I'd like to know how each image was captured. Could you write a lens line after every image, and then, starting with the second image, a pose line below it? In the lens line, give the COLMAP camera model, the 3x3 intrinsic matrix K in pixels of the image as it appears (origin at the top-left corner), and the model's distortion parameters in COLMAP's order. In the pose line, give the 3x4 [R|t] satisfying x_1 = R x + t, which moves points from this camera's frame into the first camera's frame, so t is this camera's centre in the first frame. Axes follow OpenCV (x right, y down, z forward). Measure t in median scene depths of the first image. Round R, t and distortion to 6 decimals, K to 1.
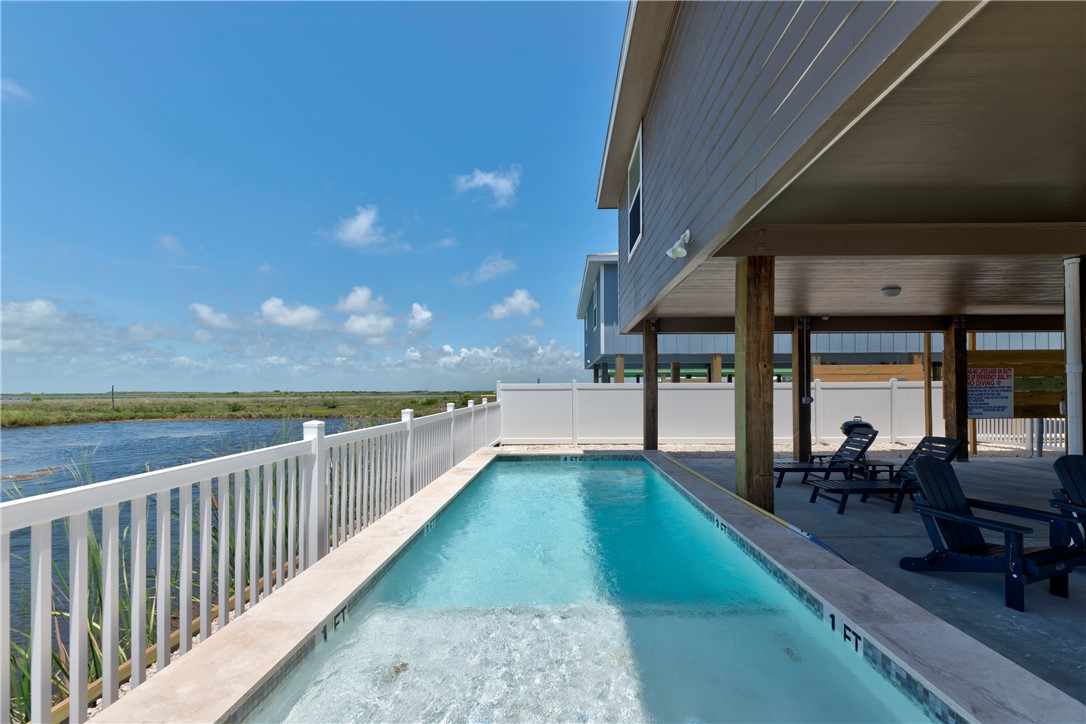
lens RADIAL K [[449.2, 0, 551.1], [0, 449.2, 387.6], [0, 0, 1]] dist [-0.000833, 0.000760]
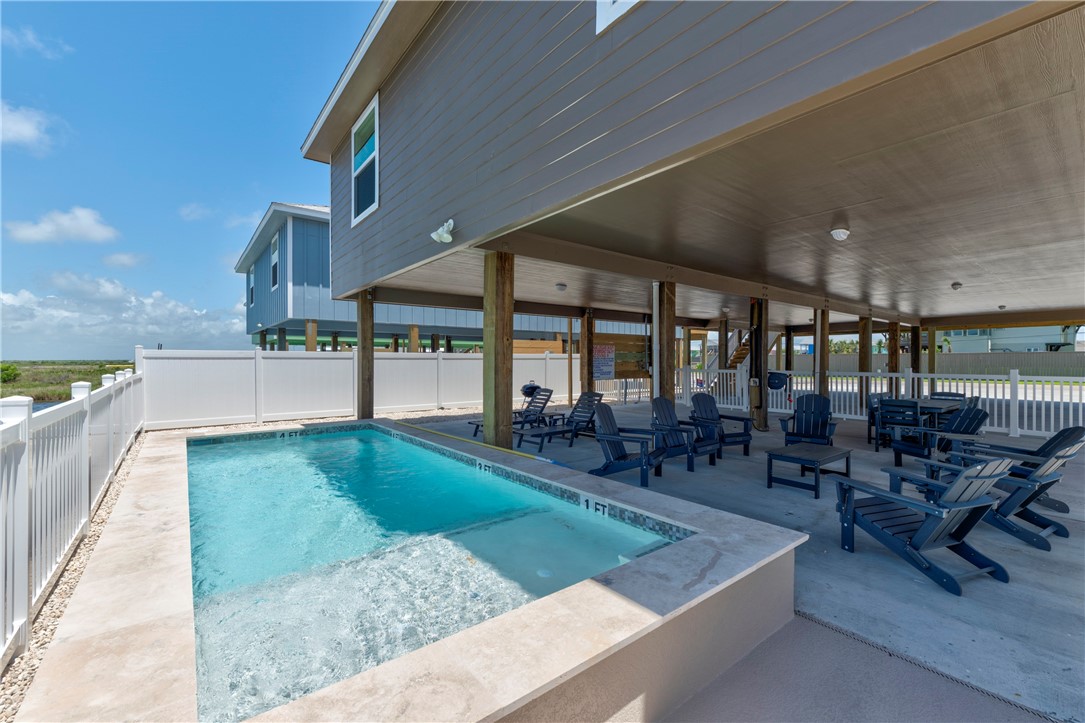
lens RADIAL K [[463.1, 0, 550.5], [0, 463.1, 364.2], [0, 0, 1]] dist [0.007319, -0.001198]
pose [[0.762835, -0.000230, 0.646593, -0.096016], [-0.008384, 0.999912, 0.010247, 0.002479], [-0.646538, -0.013238, 0.762767, -0.028171]]
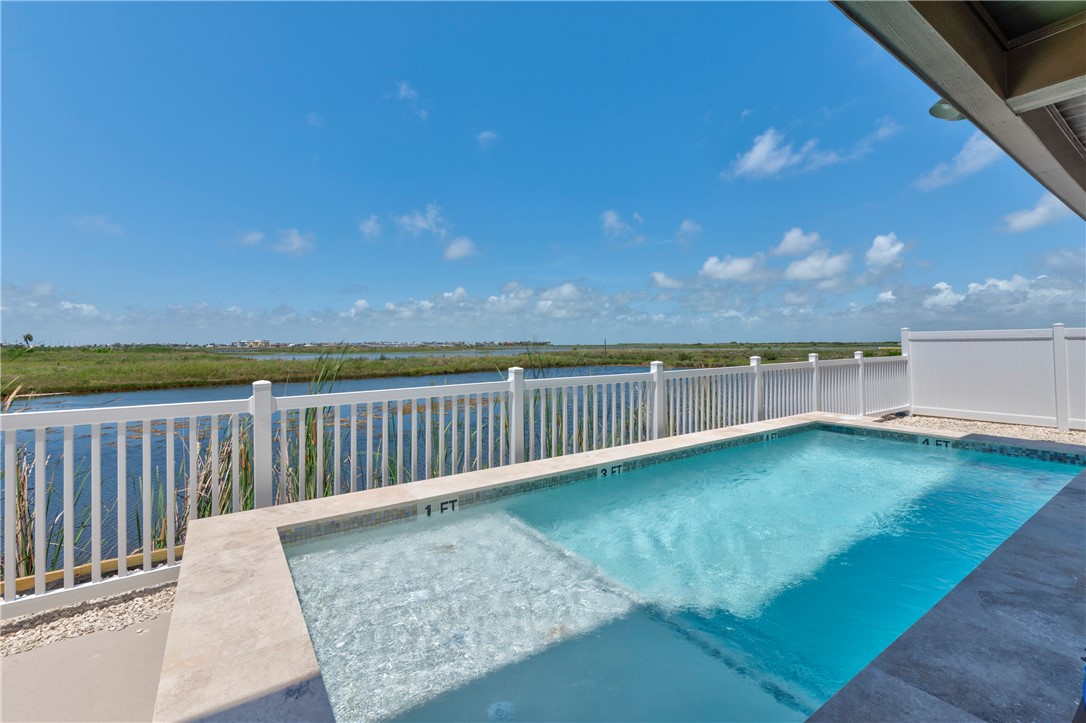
lens RADIAL K [[463.5, 0, 549.1], [0, 463.5, 356.1], [0, 0, 1]] dist [0.007319, -0.001198]
pose [[0.588936, 0.019467, -0.807945, 0.159242], [0.011198, 0.999417, 0.032244, -0.000233], [0.808102, -0.028037, 0.588375, 0.073970]]
